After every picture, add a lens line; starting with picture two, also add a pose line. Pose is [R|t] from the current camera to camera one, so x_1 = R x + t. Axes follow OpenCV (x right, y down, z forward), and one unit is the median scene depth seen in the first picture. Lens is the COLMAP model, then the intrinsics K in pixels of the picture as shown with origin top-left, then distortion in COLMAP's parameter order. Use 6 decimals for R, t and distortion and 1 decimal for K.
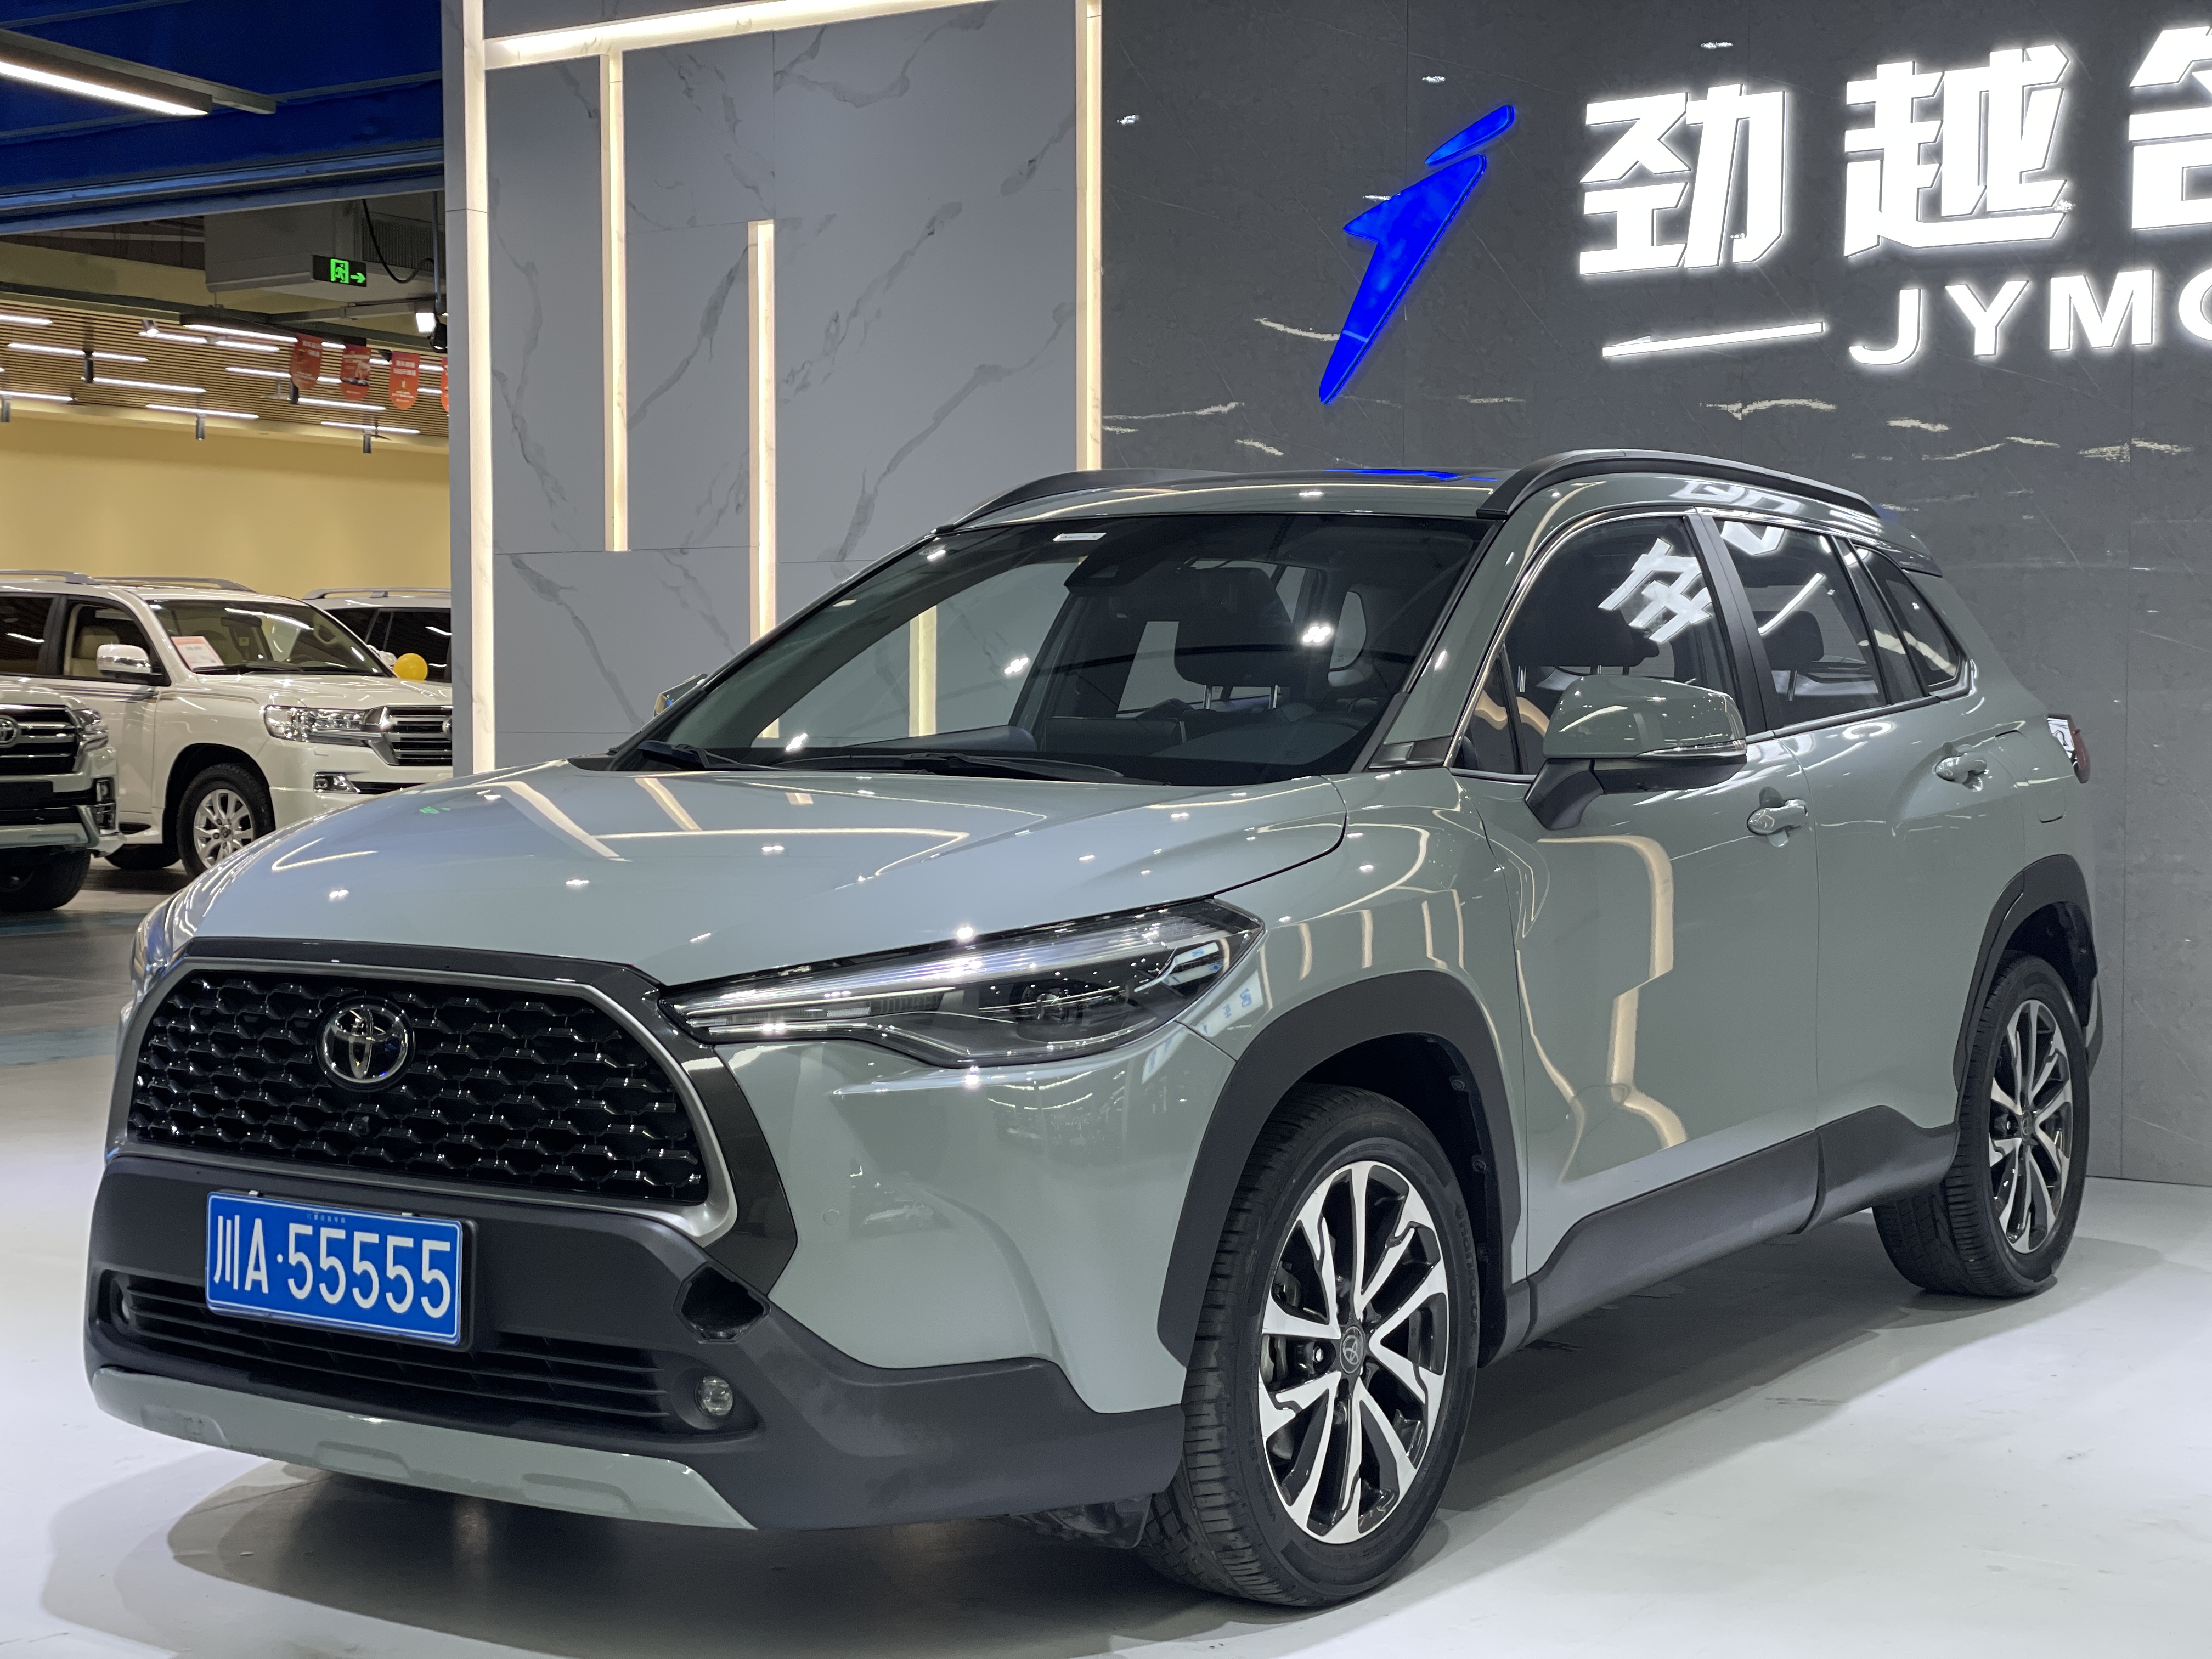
lens RADIAL K [[3291.9, 0, 1105.8], [0, 3291.9, 832.8], [0, 0, 1]] dist [0.111584, 0.000000]
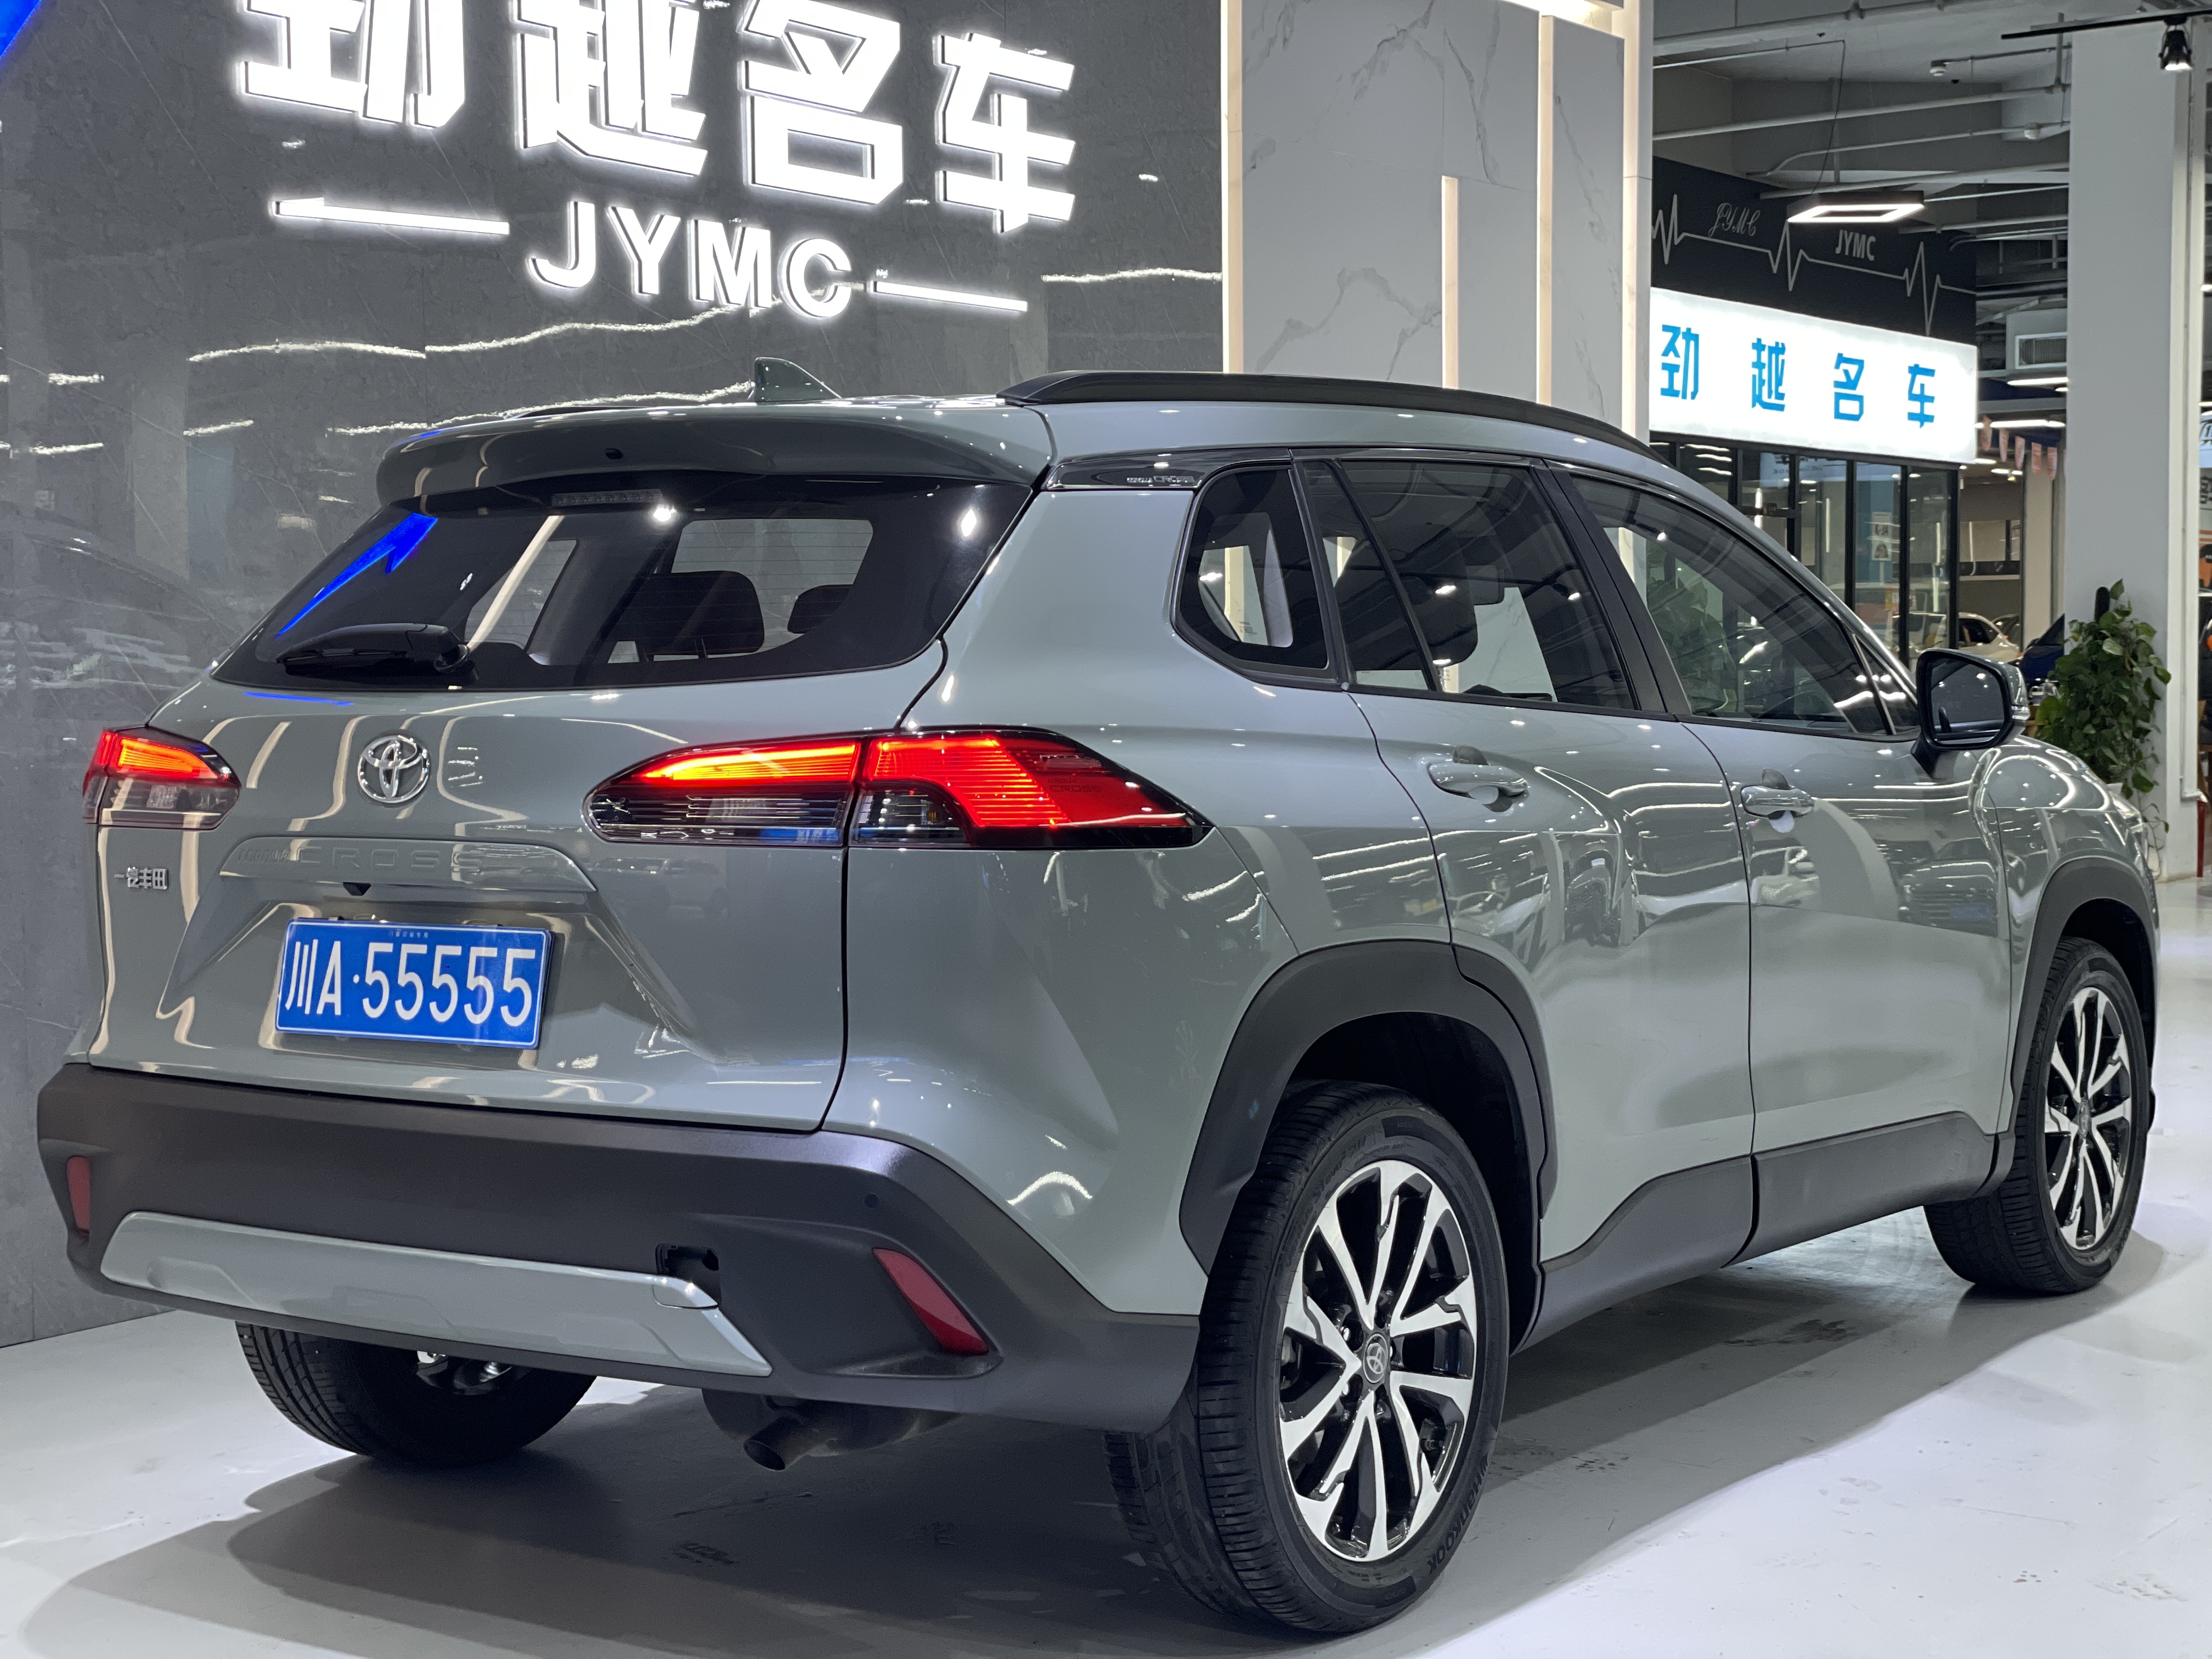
lens RADIAL K [[3291.9, 0, 1134.8], [0, 3291.9, 895.2], [0, 0, 1]] dist [0.111584, 0.000000]
pose [[0.009235, -0.075141, 0.997130, -0.625854], [0.051523, 0.995884, 0.074570, -0.041825], [-0.998629, 0.050686, 0.013068, 0.856460]]
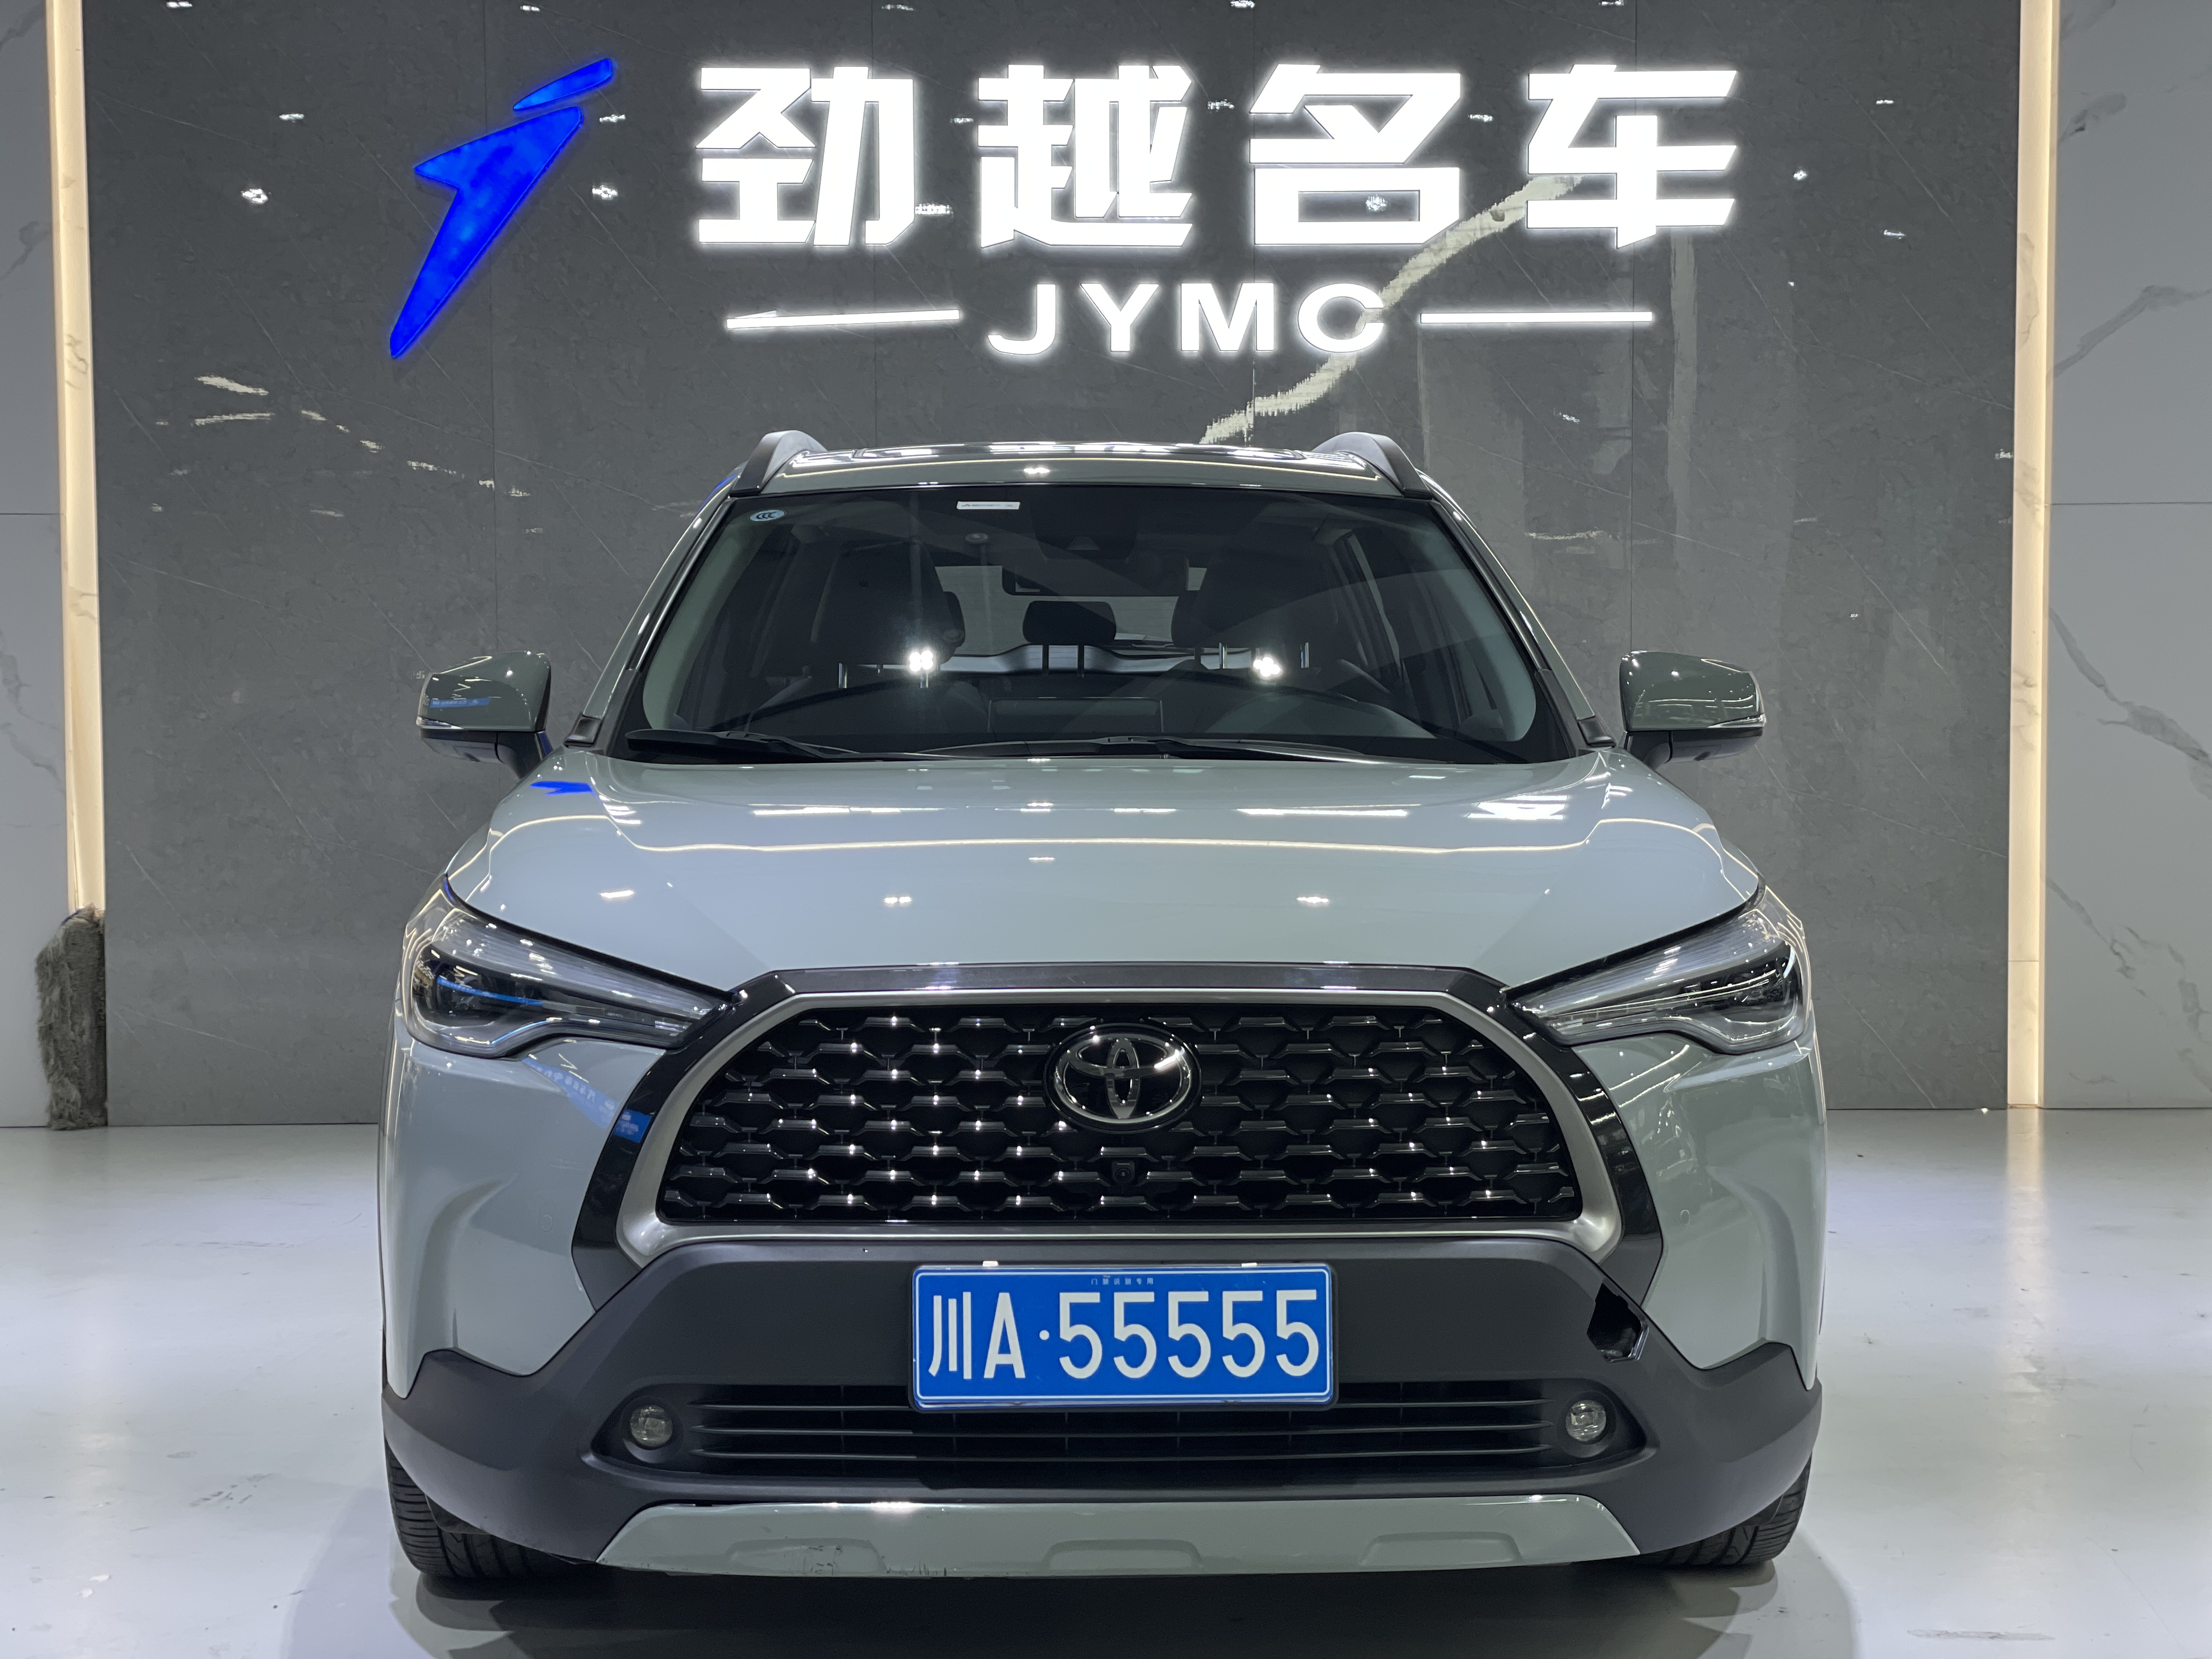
lens RADIAL K [[3291.9, 0, 1095.7], [0, 3291.9, 843.8], [0, 0, 1]] dist [0.111584, 0.000000]
pose [[0.812975, -0.035264, 0.581230, -0.356112], [0.029321, 0.999377, 0.019622, -0.007394], [-0.581560, 0.001090, 0.813503, 0.145477]]
